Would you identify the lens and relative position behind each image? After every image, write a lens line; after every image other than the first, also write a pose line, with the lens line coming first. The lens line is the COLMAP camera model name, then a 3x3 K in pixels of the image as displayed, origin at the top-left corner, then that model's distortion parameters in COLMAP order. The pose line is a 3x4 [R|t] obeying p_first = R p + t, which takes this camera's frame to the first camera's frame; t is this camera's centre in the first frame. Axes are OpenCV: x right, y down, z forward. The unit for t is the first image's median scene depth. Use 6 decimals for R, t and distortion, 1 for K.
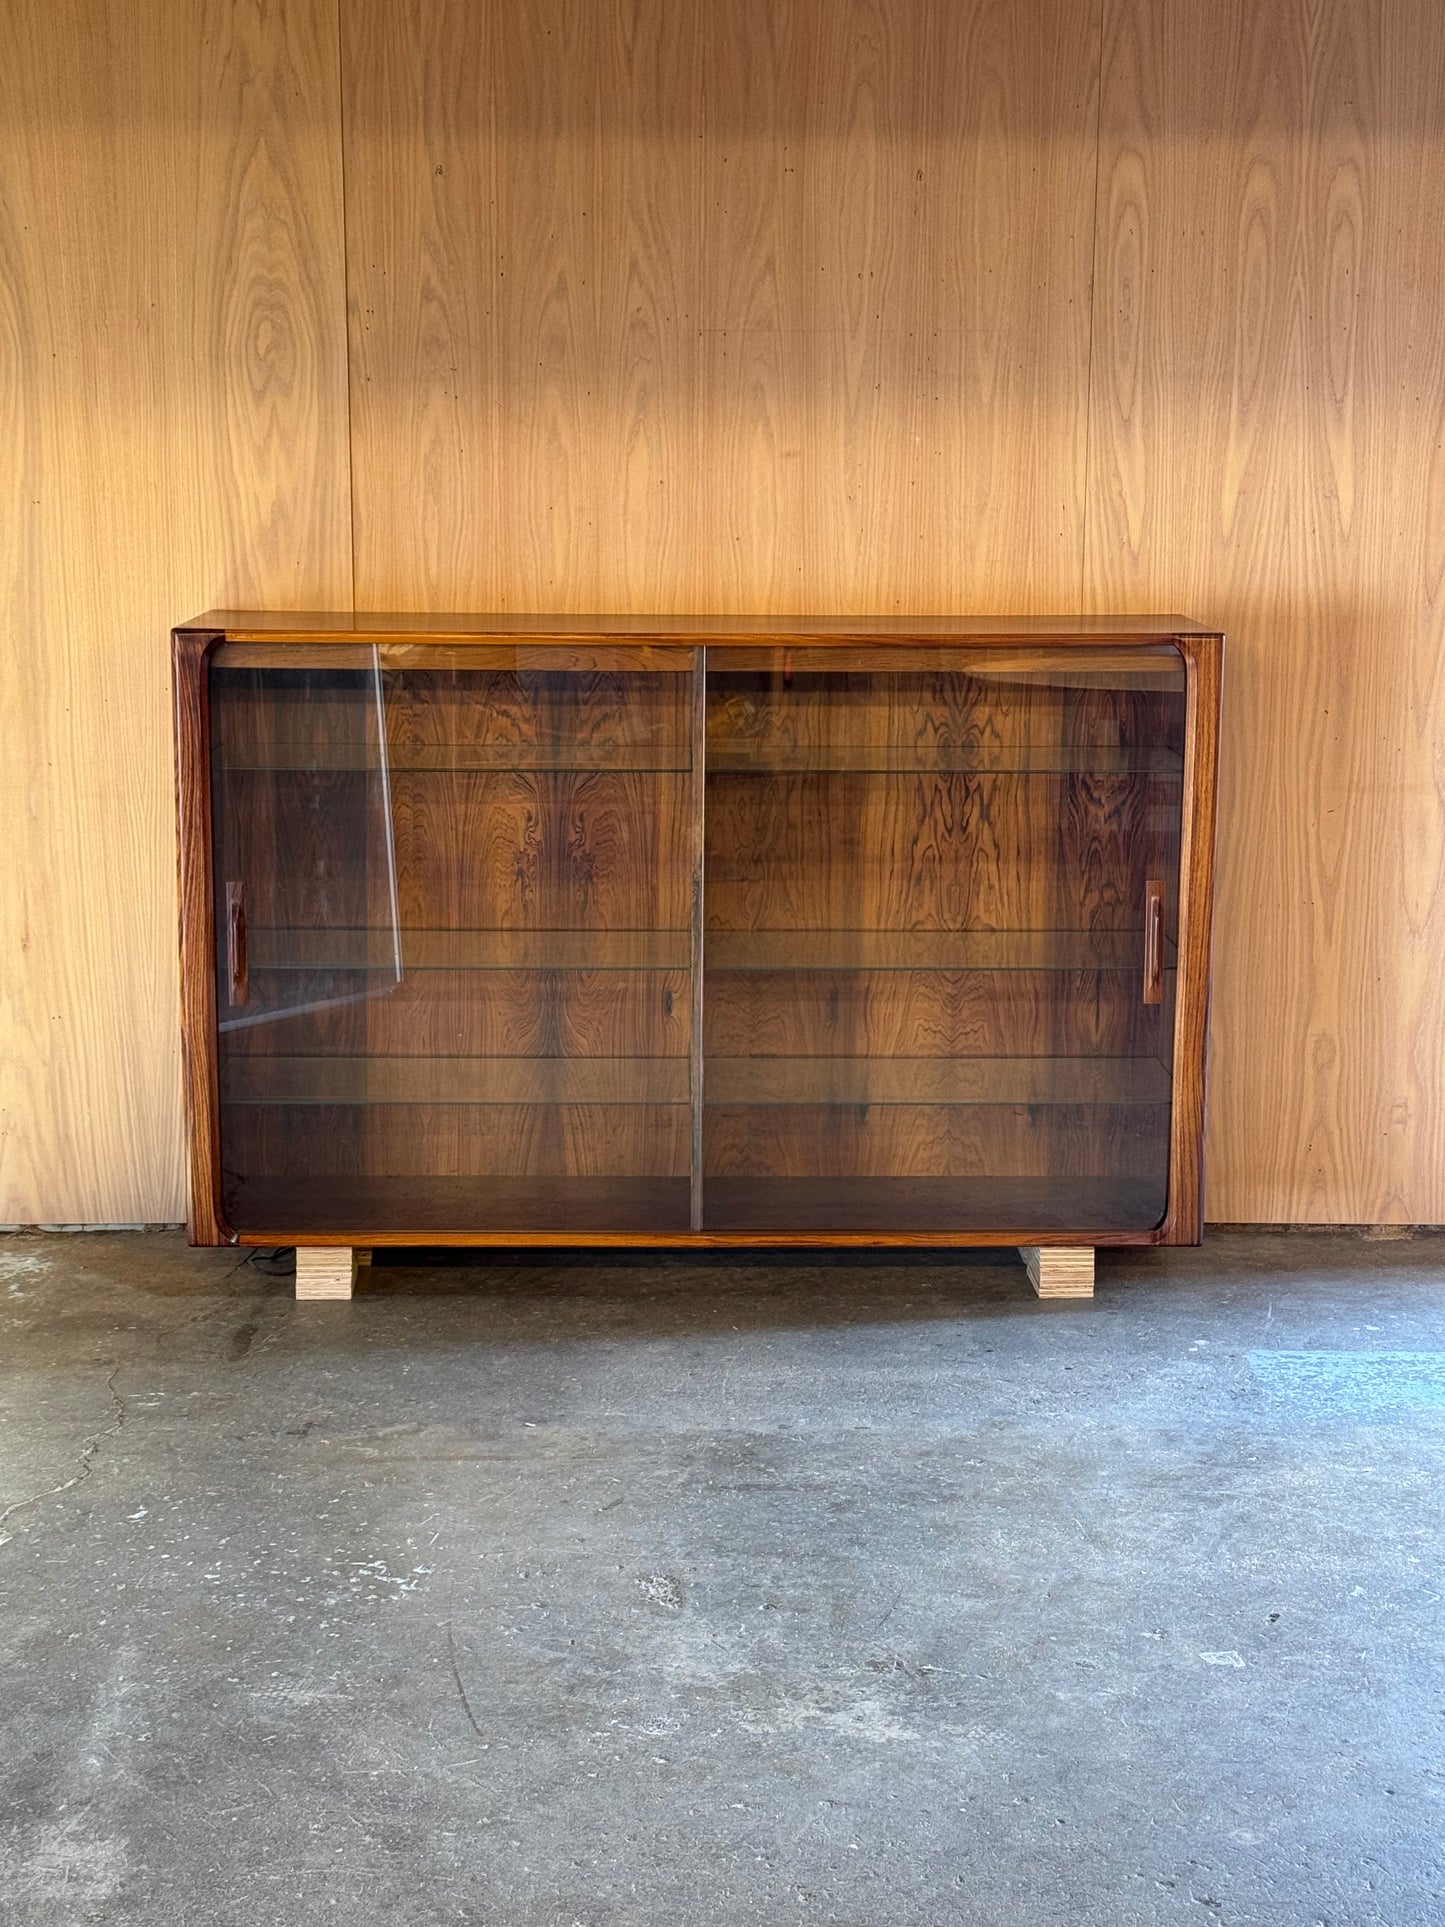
lens RADIAL K [[3006.9, 0, 731.7], [0, 3006.9, 968.7], [0, 0, 1]] dist [0.086938, 0.000000]
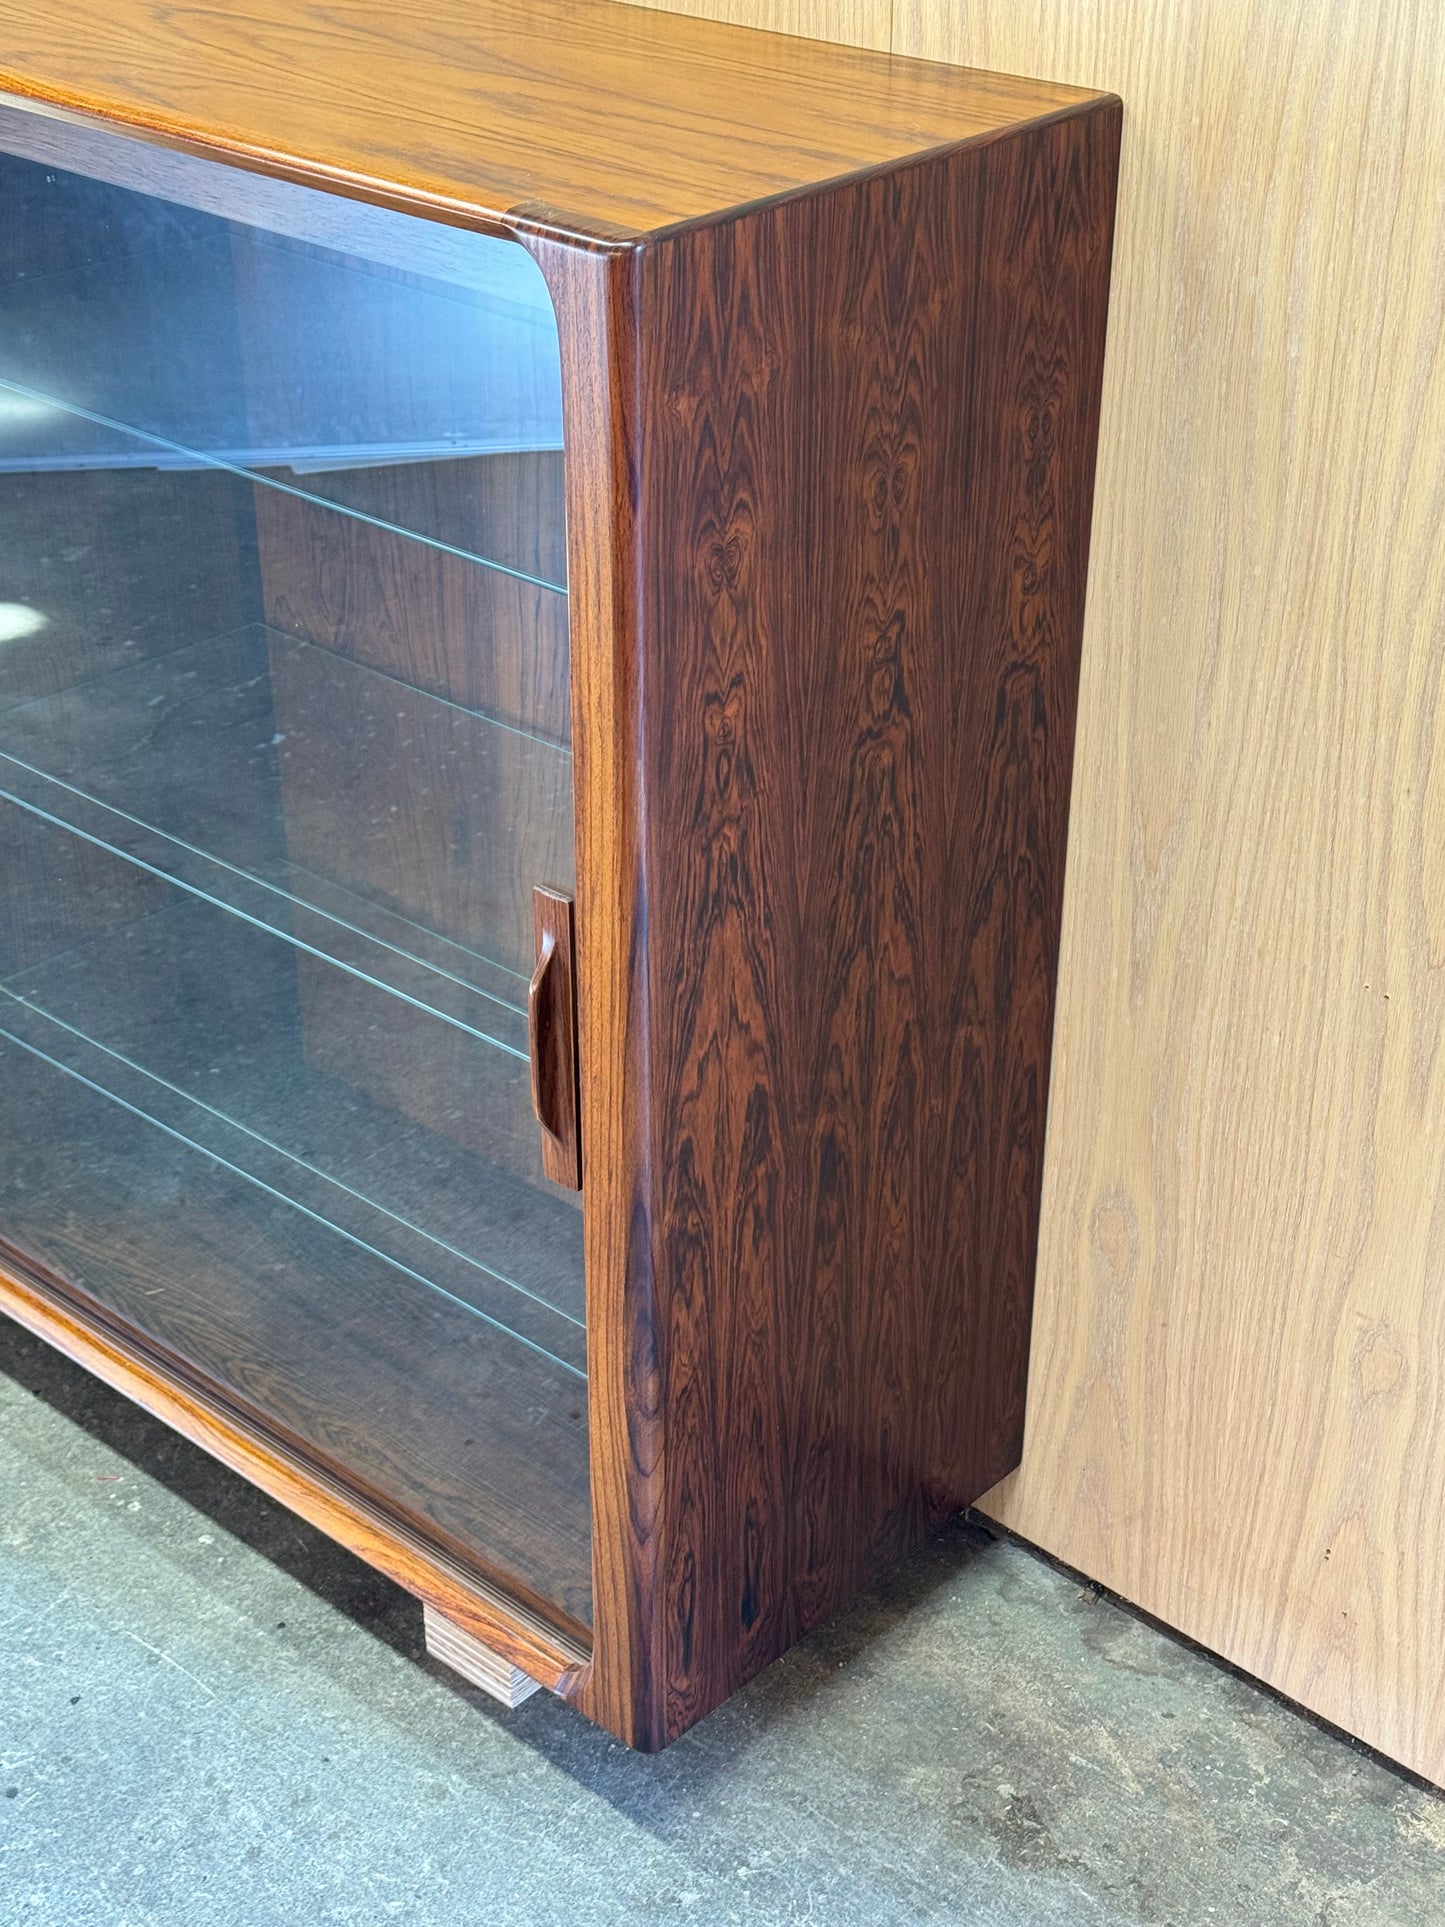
lens RADIAL K [[2772.8, 0, 722.3], [0, 2772.8, 959.9], [0, 0, 1]] dist [0.113614, 0.000000]
pose [[0.725089, 0.337631, -0.600209, 0.338487], [-0.125951, 0.921884, 0.366424, -0.138432], [0.677039, -0.190093, 0.710973, 0.734828]]
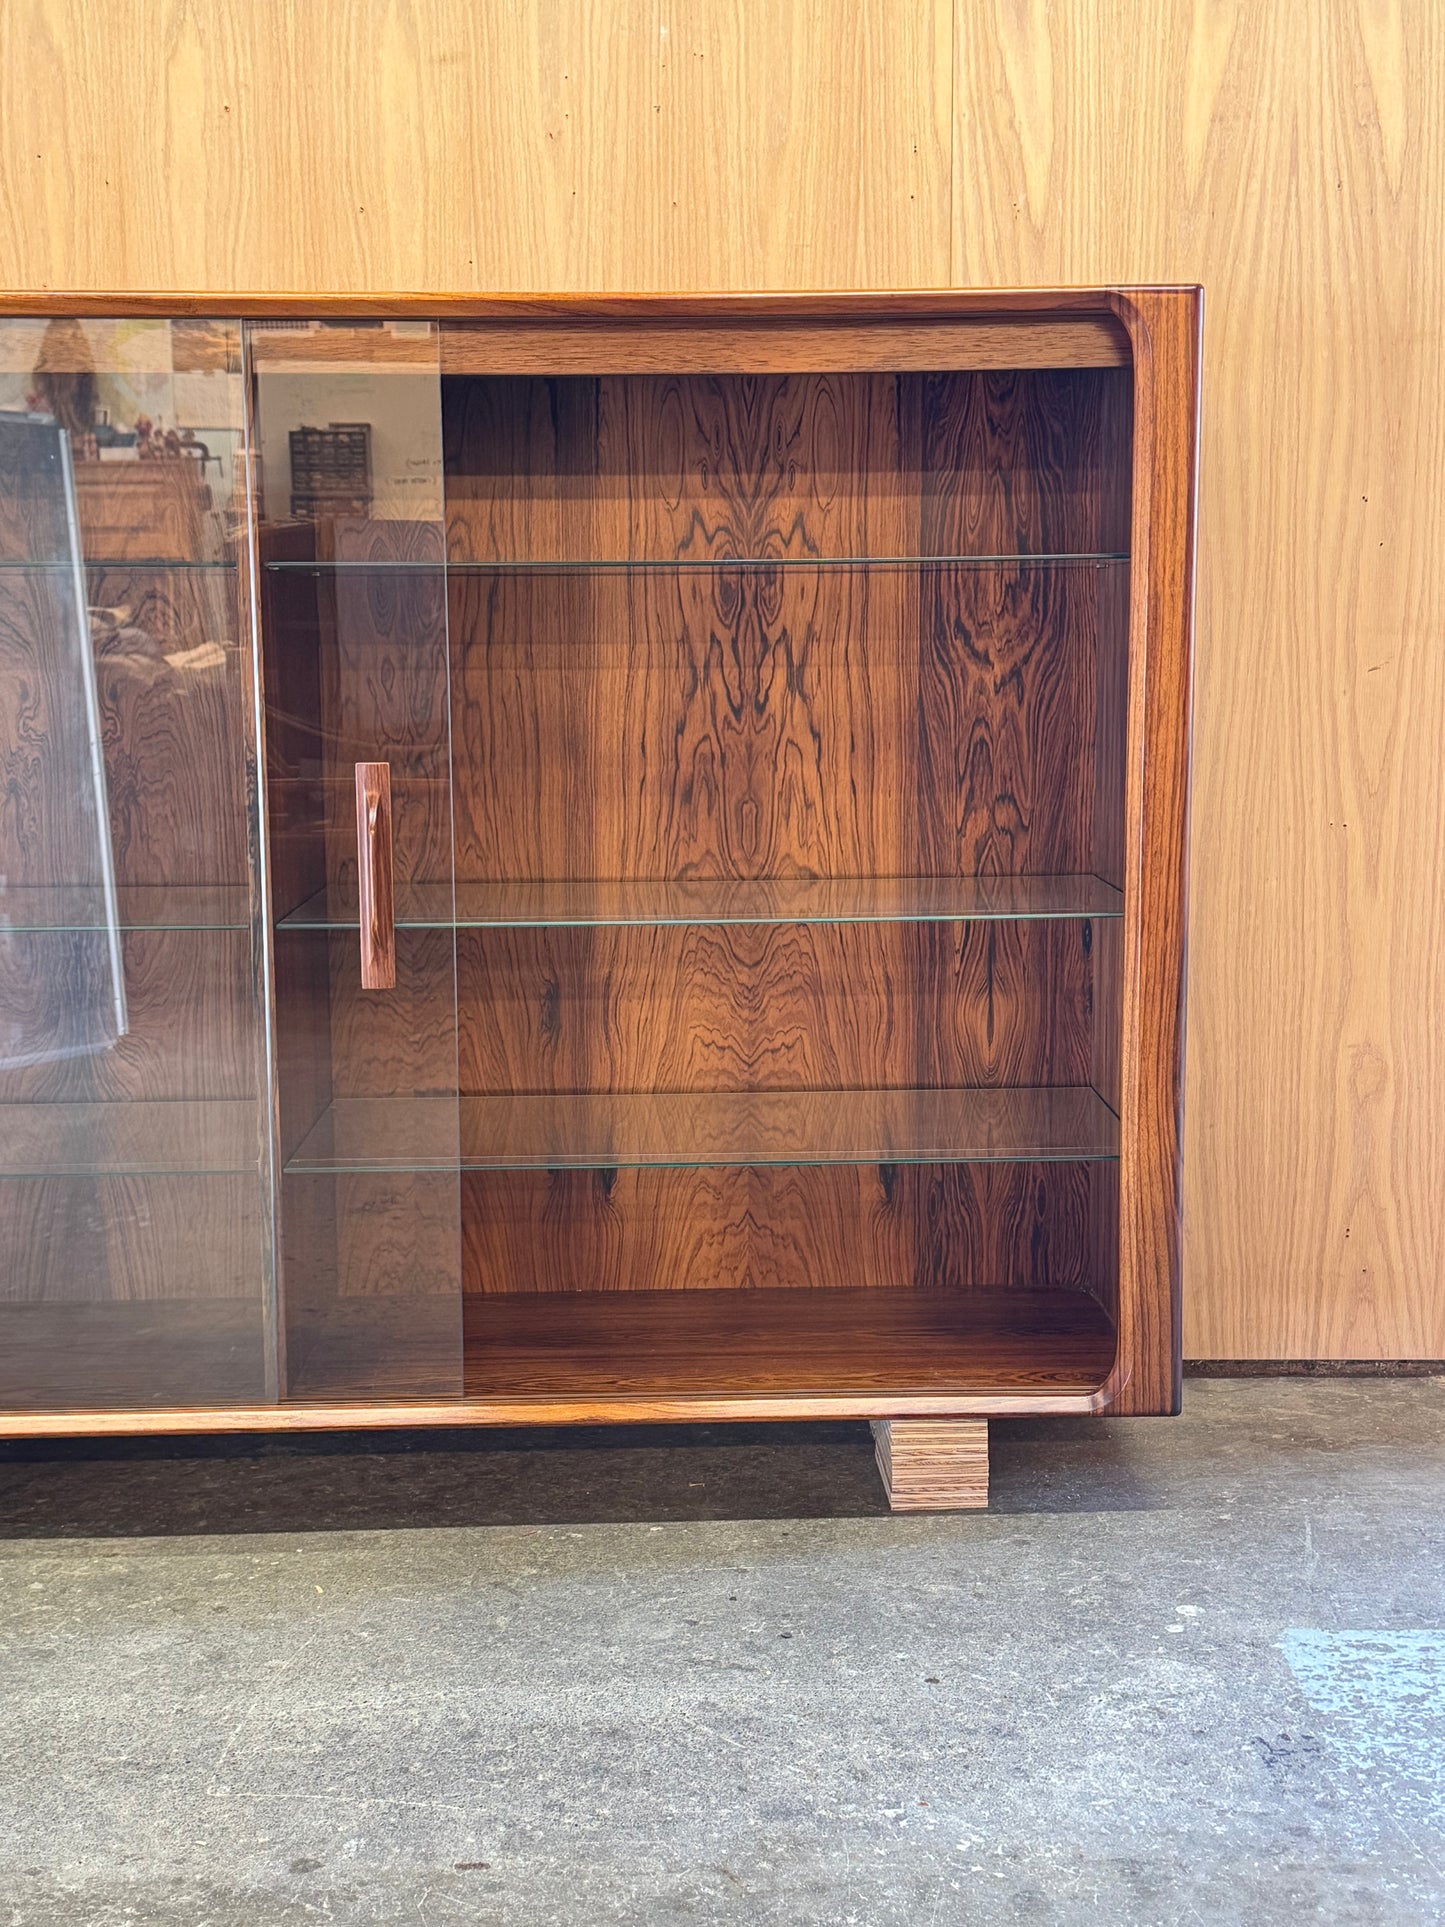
lens RADIAL K [[2472.7, 0, 731.8], [0, 2472.7, 961.9], [0, 0, 1]] dist [0.109925, 0.000000]
pose [[0.999897, -0.014305, -0.000800, 0.072174], [0.014251, 0.998759, -0.047727, 0.028177], [0.001482, 0.047711, 0.998860, 0.518134]]
